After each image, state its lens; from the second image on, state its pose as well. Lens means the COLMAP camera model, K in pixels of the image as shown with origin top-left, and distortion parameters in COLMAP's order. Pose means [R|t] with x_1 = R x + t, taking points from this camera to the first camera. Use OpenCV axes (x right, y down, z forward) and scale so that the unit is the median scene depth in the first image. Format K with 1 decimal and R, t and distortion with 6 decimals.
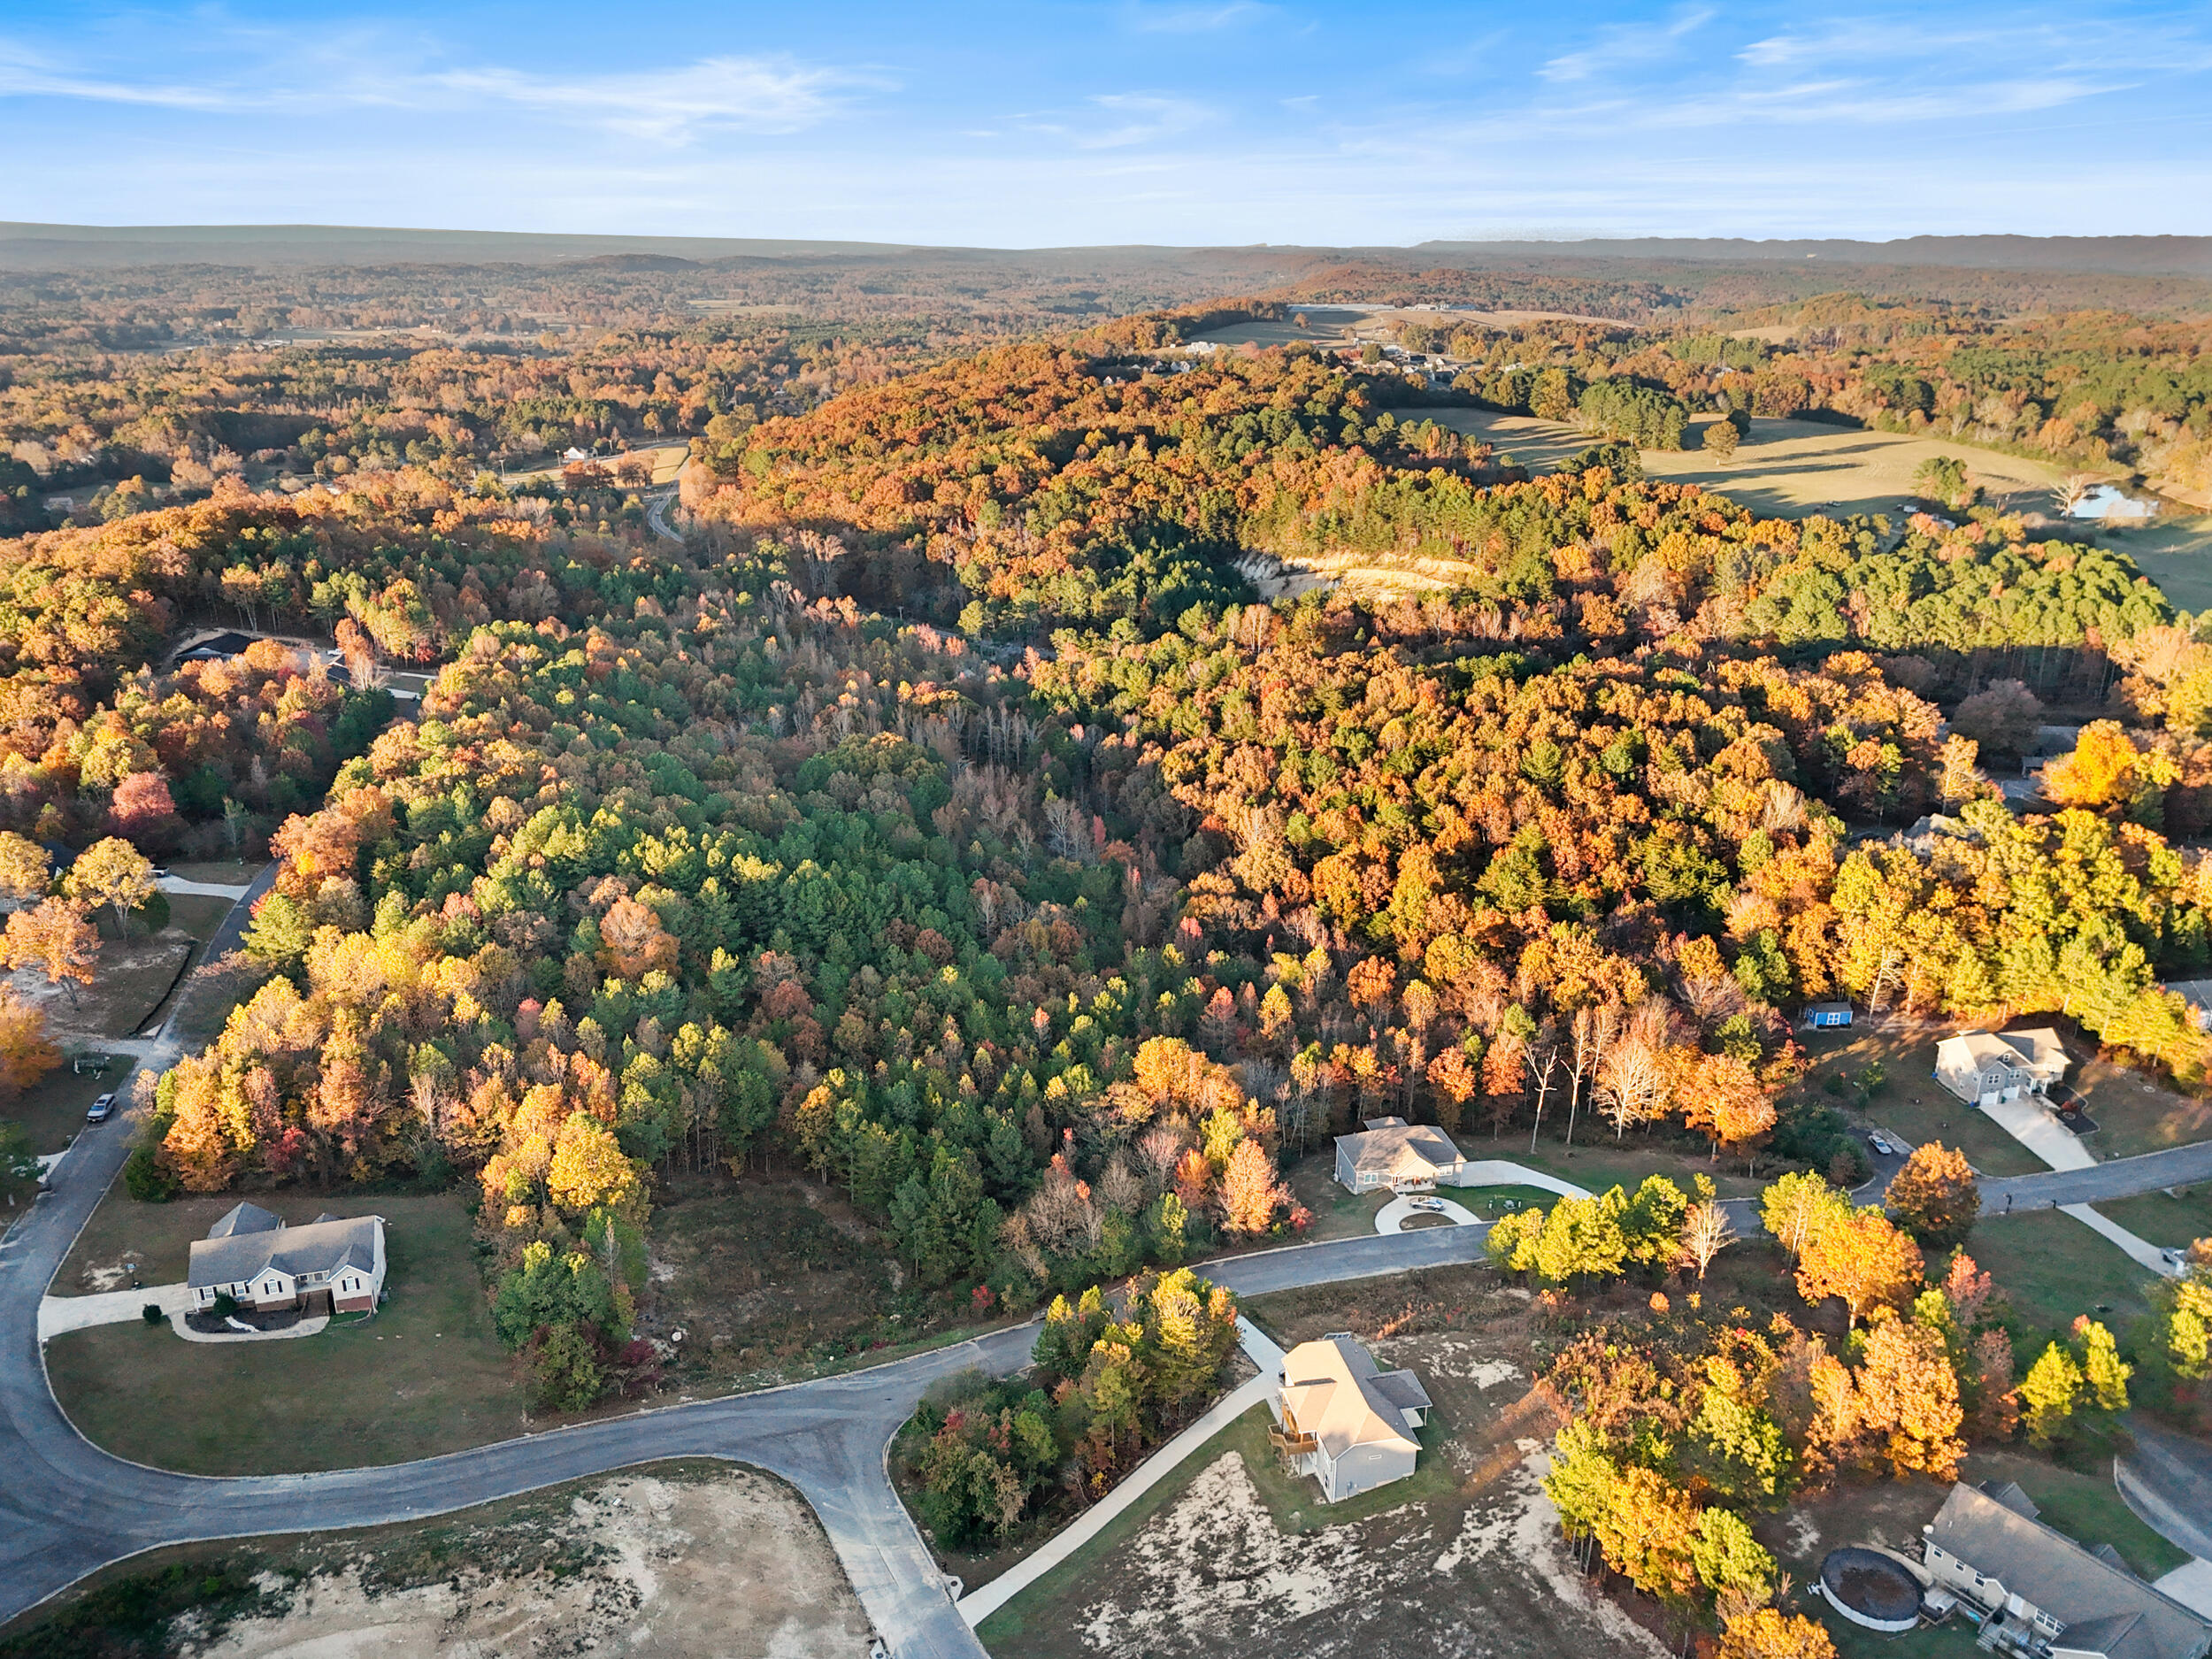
lens RADIAL K [[1633.4, 0, 1096.2], [0, 1633.4, 839.1], [0, 0, 1]] dist [0.081786, -0.082489]
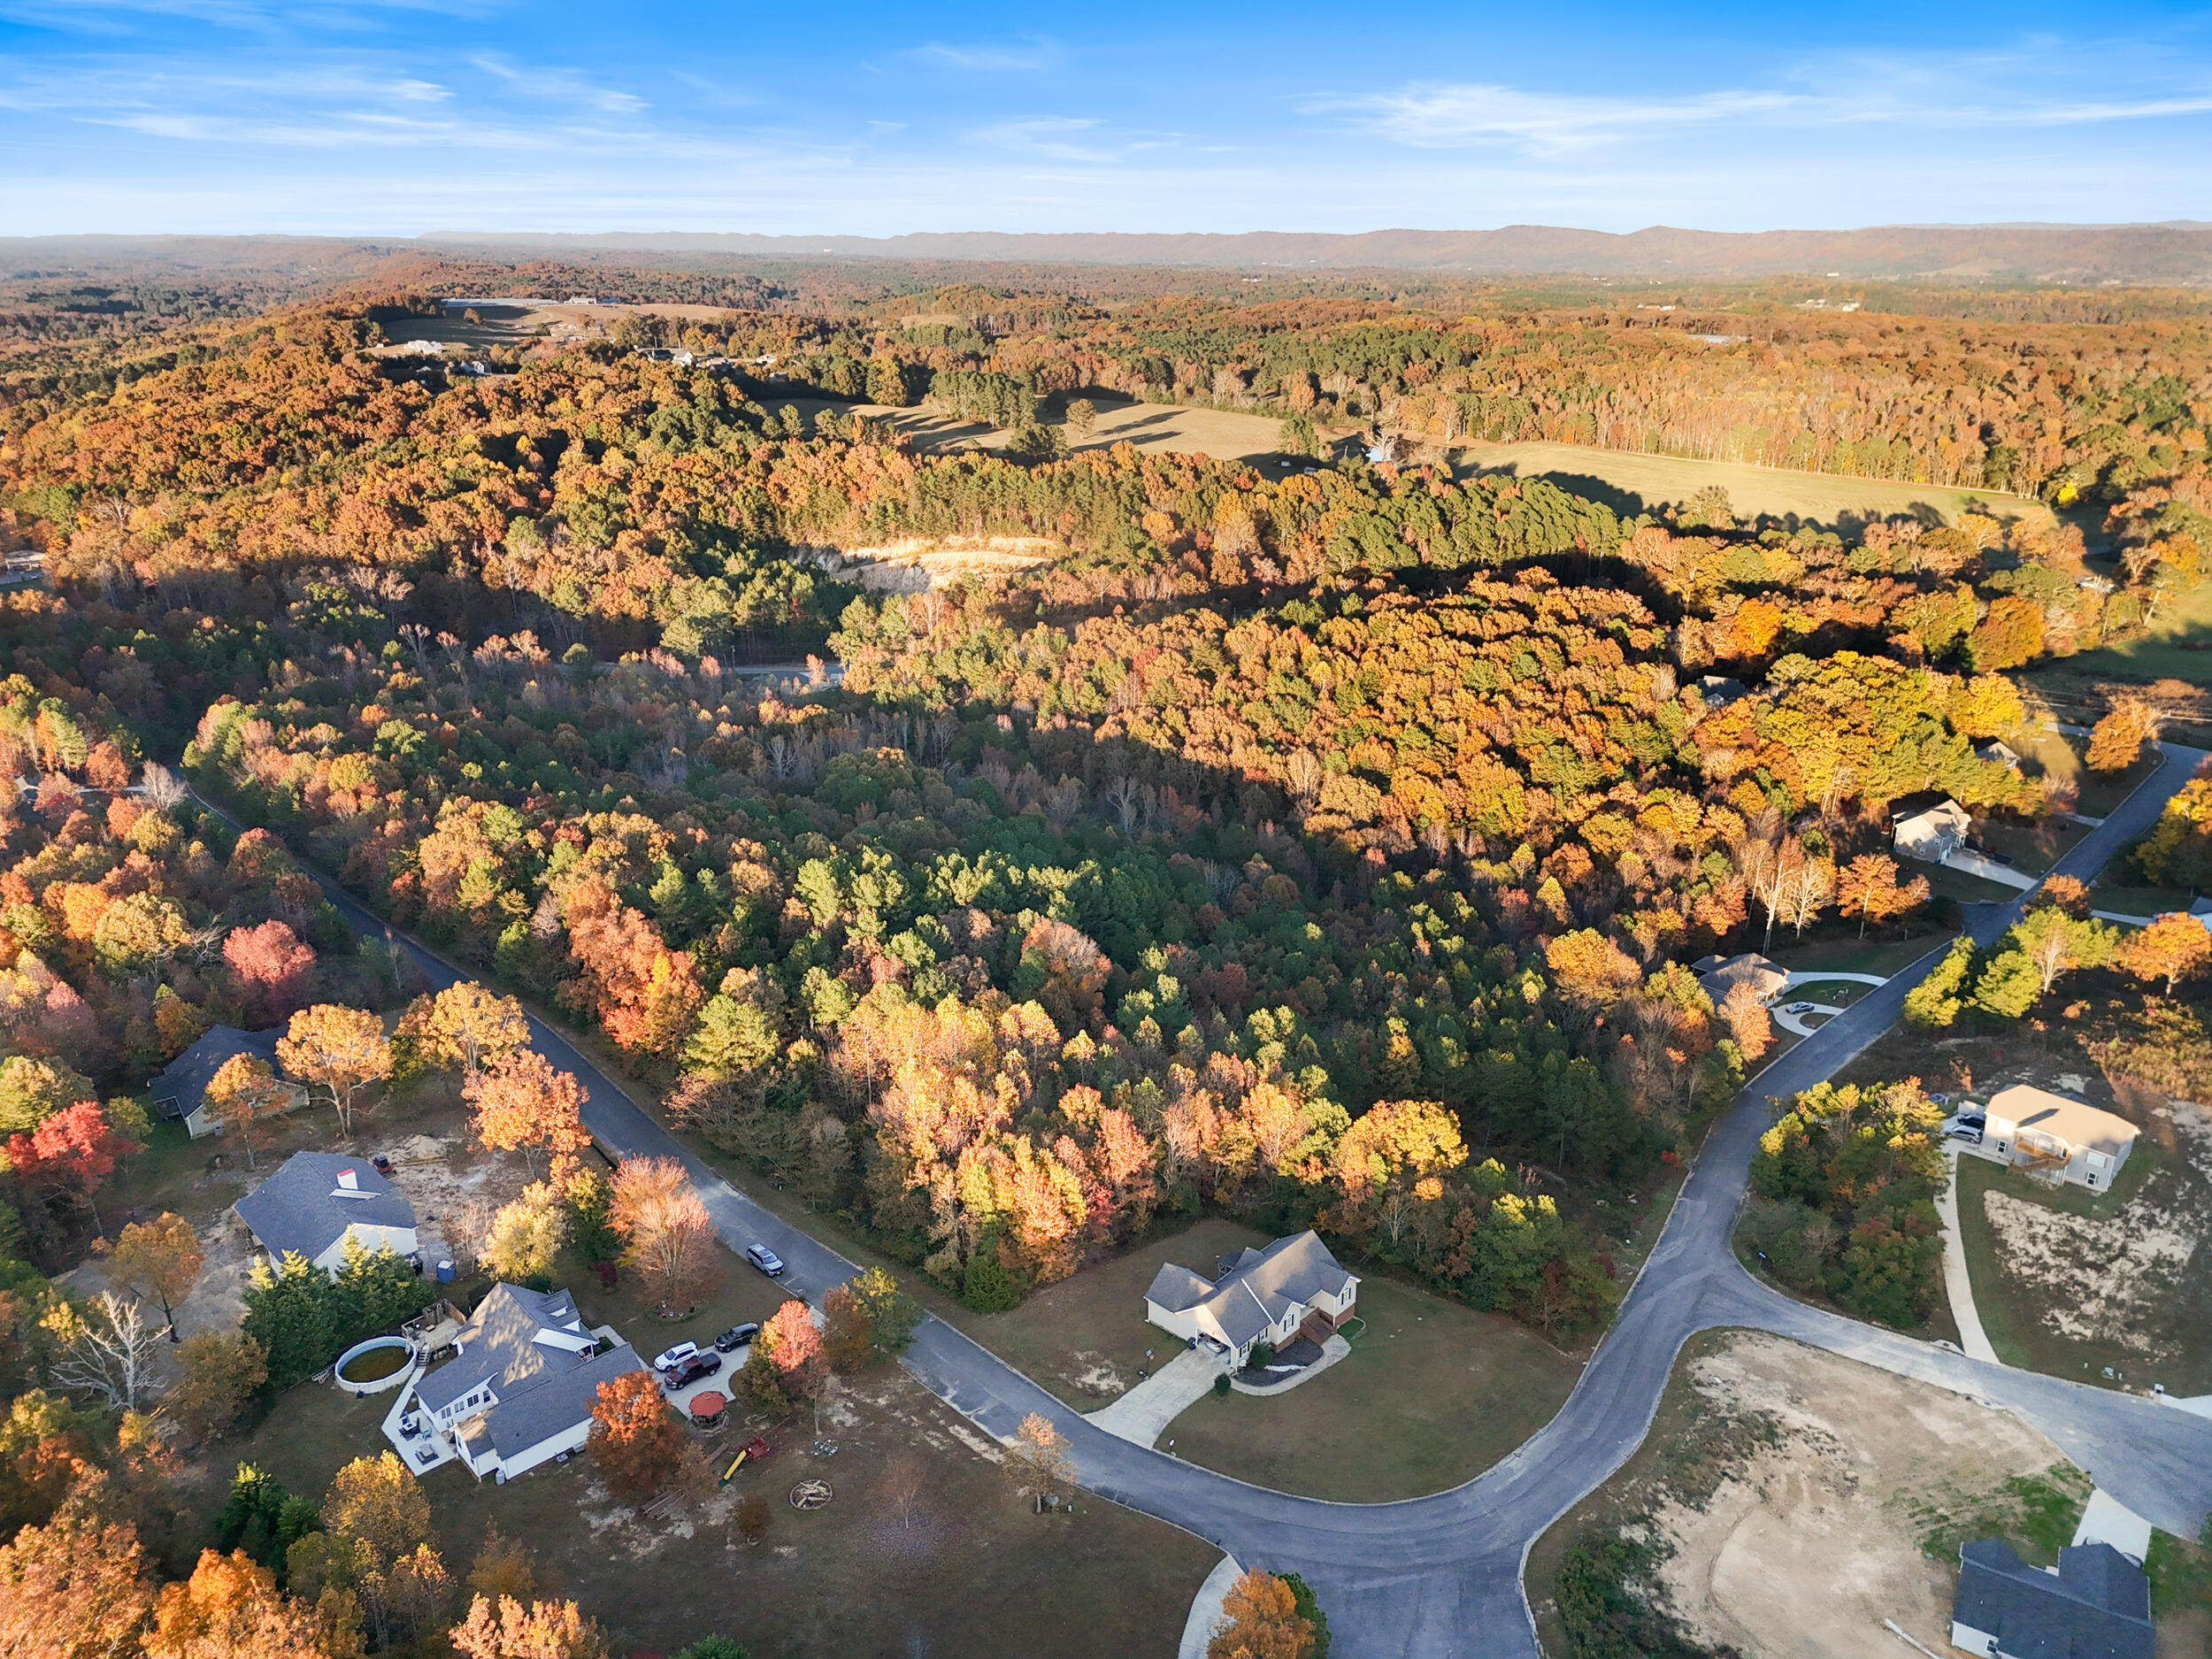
lens RADIAL K [[1633.4, 0, 1096.2], [0, 1633.4, 839.1], [0, 0, 1]] dist [0.081786, -0.082489]
pose [[0.851355, -0.183462, 0.491464, -0.934078], [0.181661, 0.981991, 0.051886, -0.071577], [-0.492132, 0.045106, 0.869351, 0.191077]]
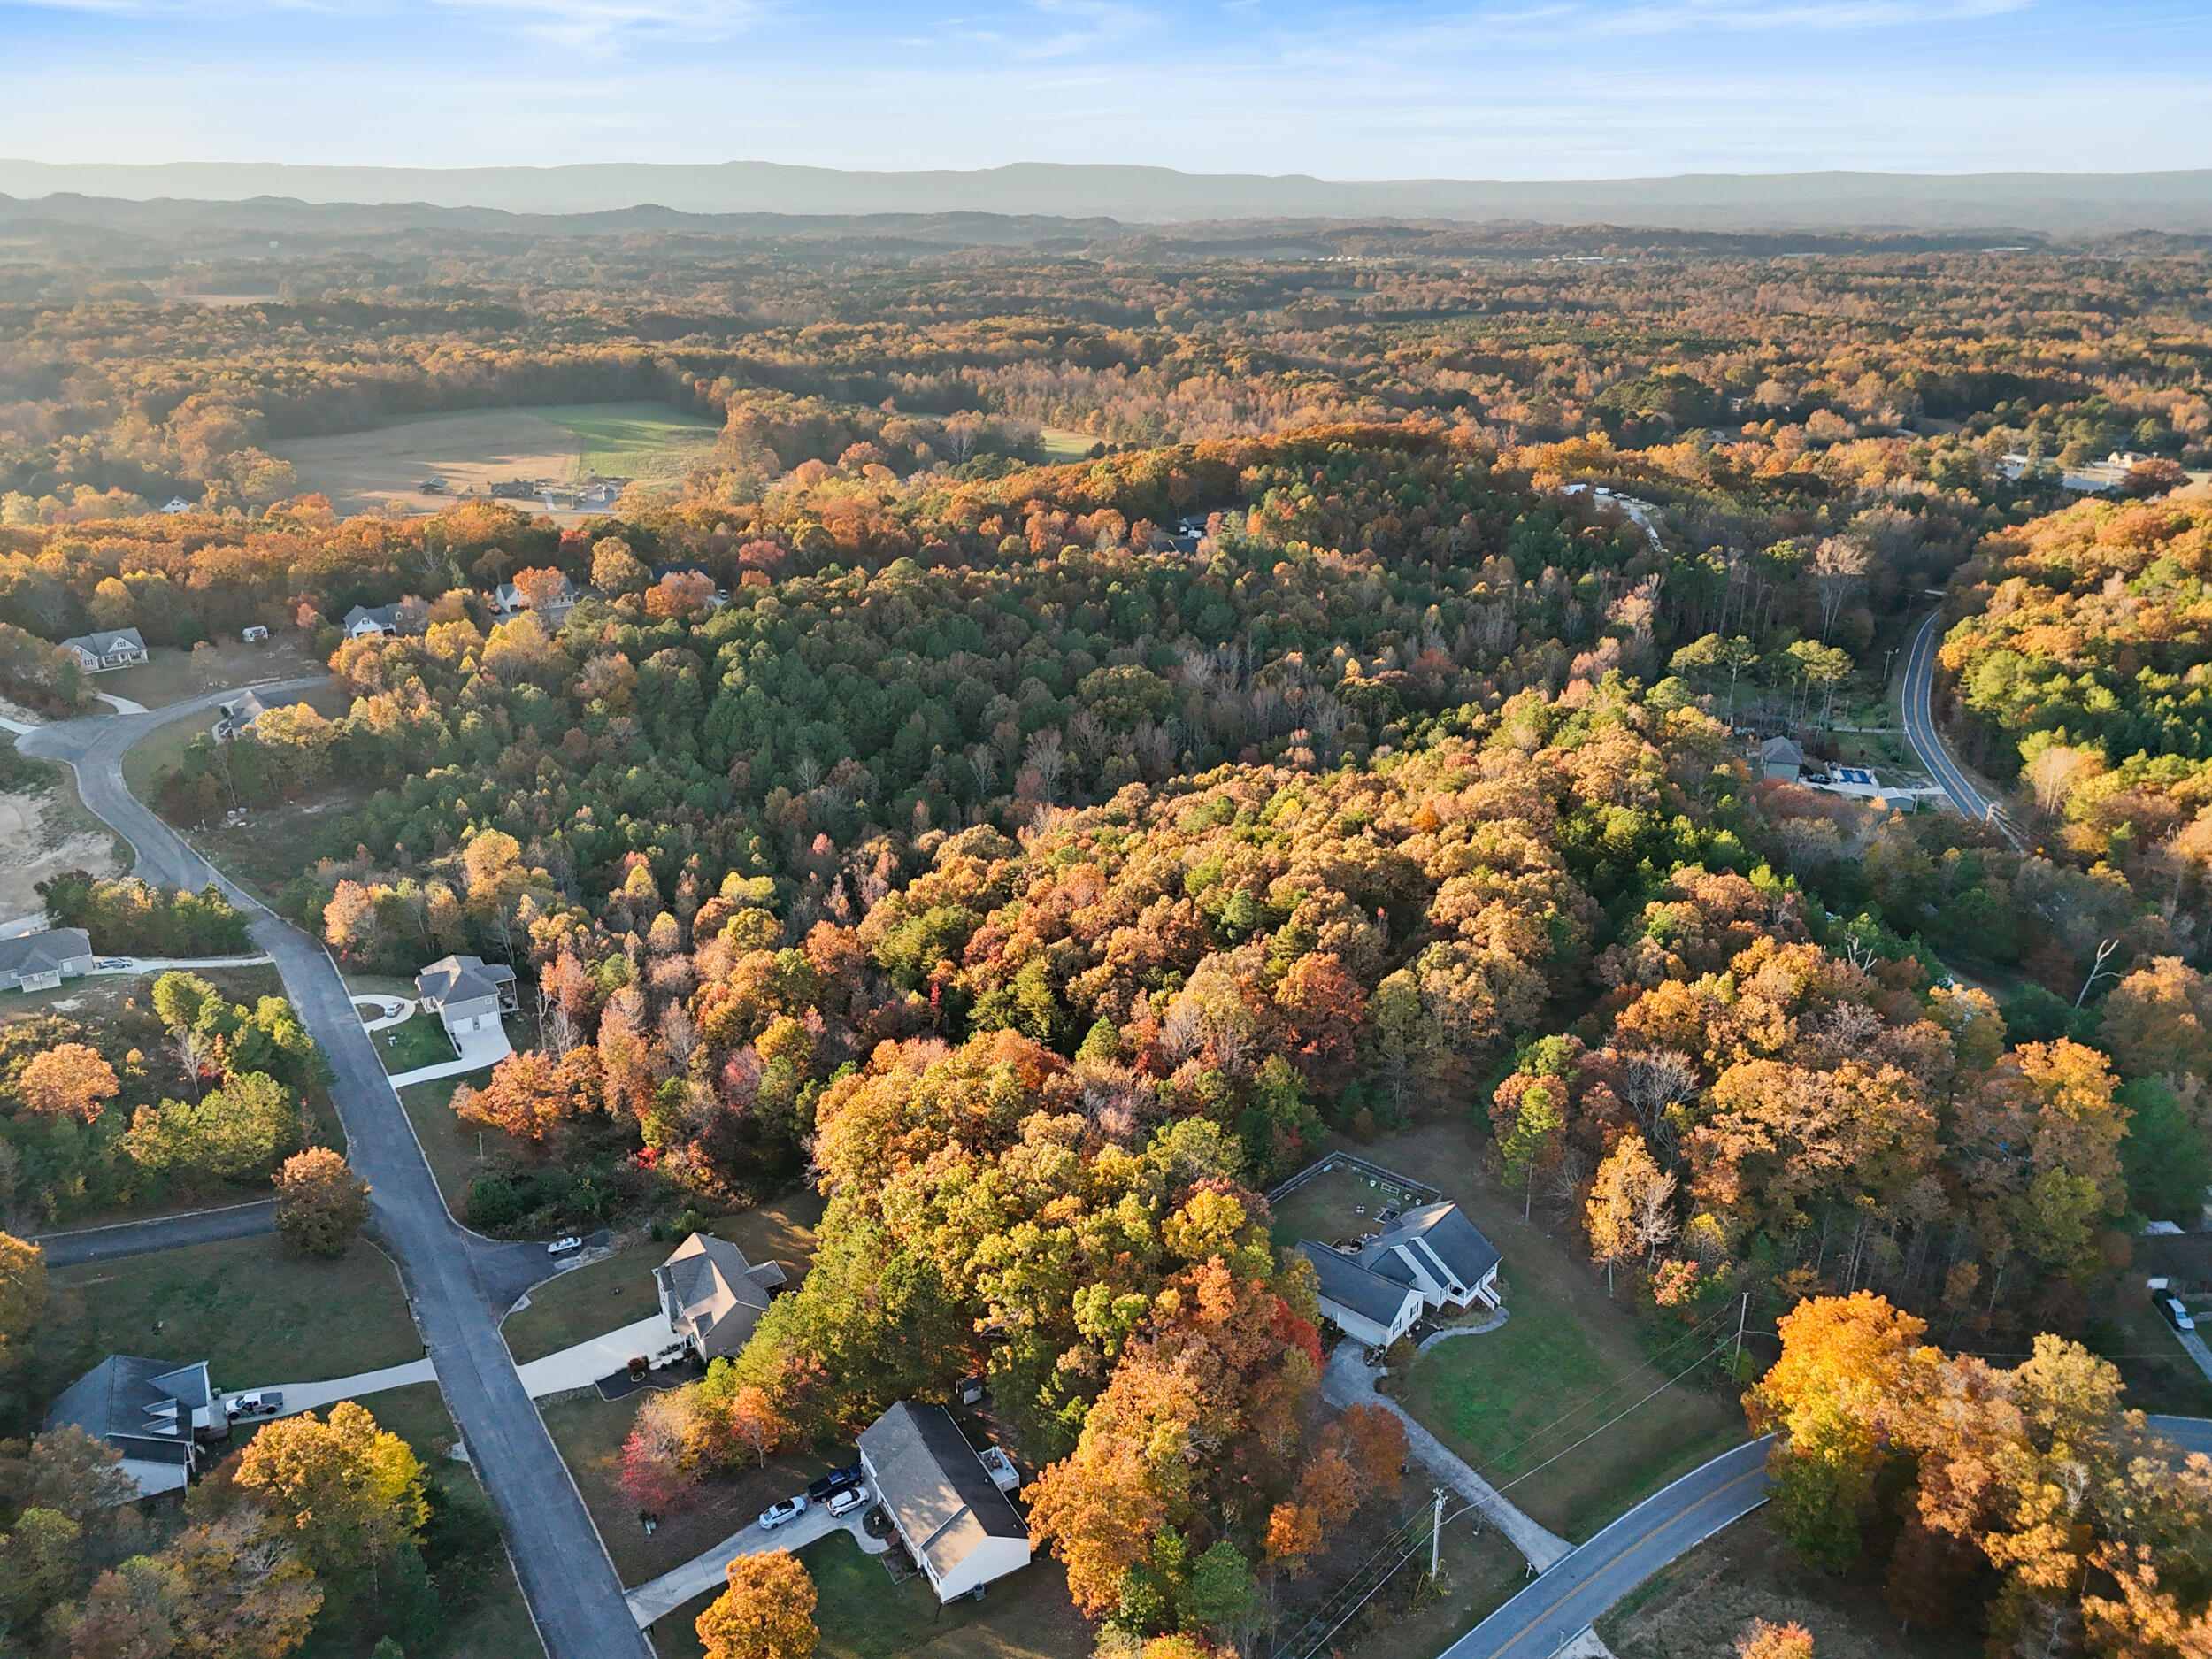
lens RADIAL K [[1633.4, 0, 1096.2], [0, 1633.4, 839.1], [0, 0, 1]] dist [0.081786, -0.082489]
pose [[0.349122, 0.342016, -0.872433, 1.502178], [-0.327479, 0.916843, 0.228379, -0.351915], [0.877993, 0.205971, 0.432093, 0.991783]]
